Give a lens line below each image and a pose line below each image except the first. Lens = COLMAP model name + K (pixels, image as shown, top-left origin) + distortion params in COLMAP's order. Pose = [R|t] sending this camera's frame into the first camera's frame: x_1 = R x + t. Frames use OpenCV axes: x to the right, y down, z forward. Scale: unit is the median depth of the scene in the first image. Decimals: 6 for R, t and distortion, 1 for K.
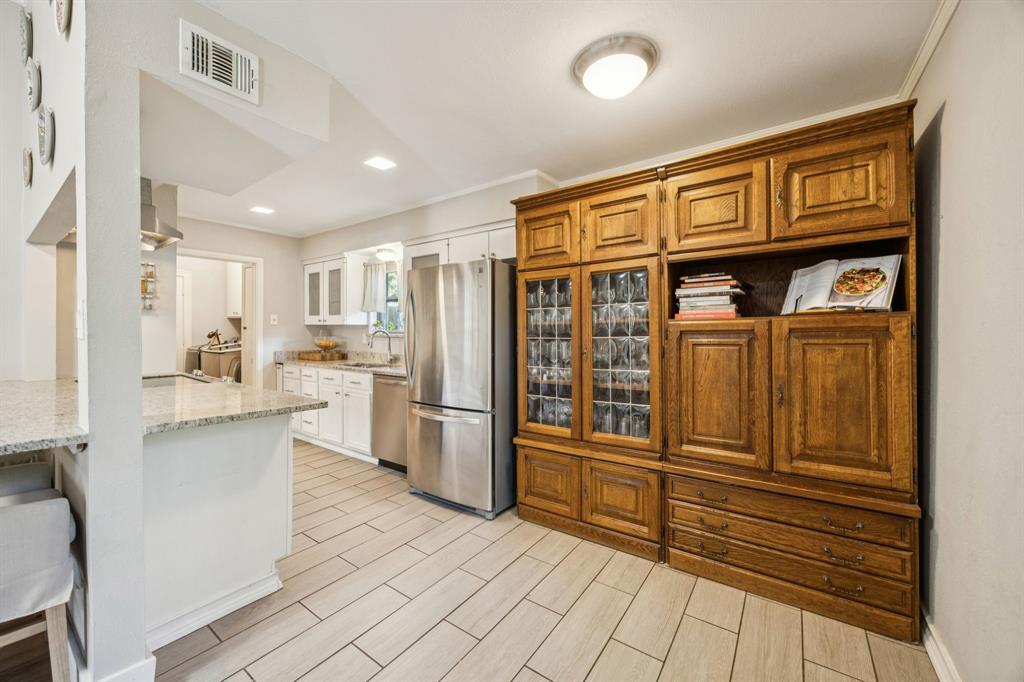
lens RADIAL K [[398.1, 0, 518.1], [0, 398.1, 337.4], [0, 0, 1]] dist [0.000248, 0.001116]
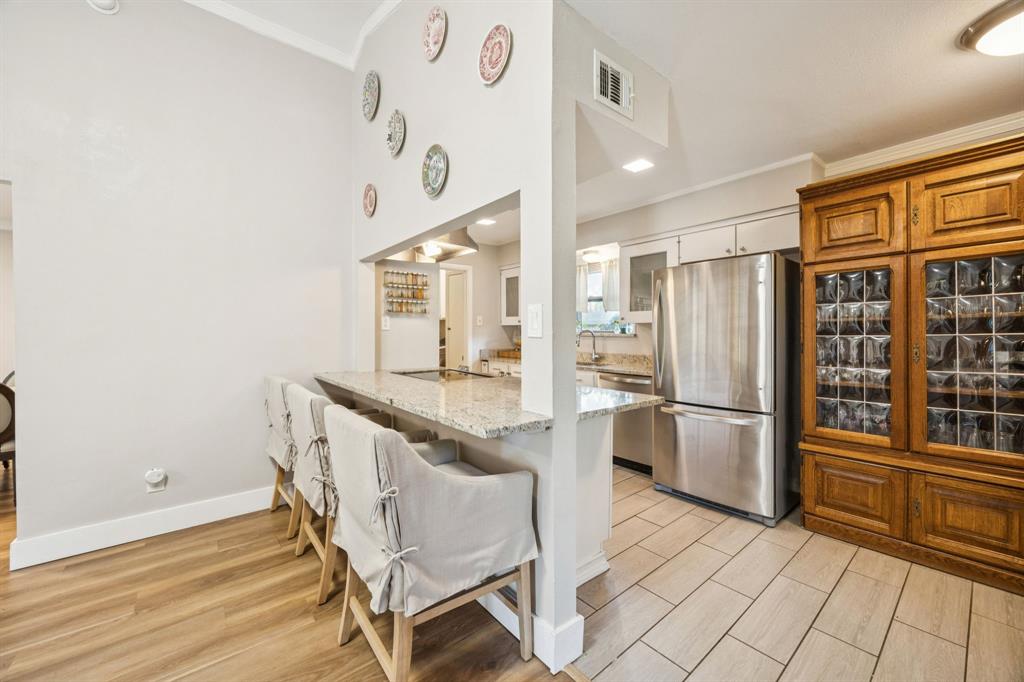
lens RADIAL K [[398.1, 0, 518.3], [0, 398.1, 338.2], [0, 0, 1]] dist [0.000248, 0.001116]
pose [[0.967041, -0.003602, -0.254597, -0.429229], [0.004382, 0.999987, 0.002497, 0.001715], [0.254585, -0.003531, 0.967044, -0.076046]]
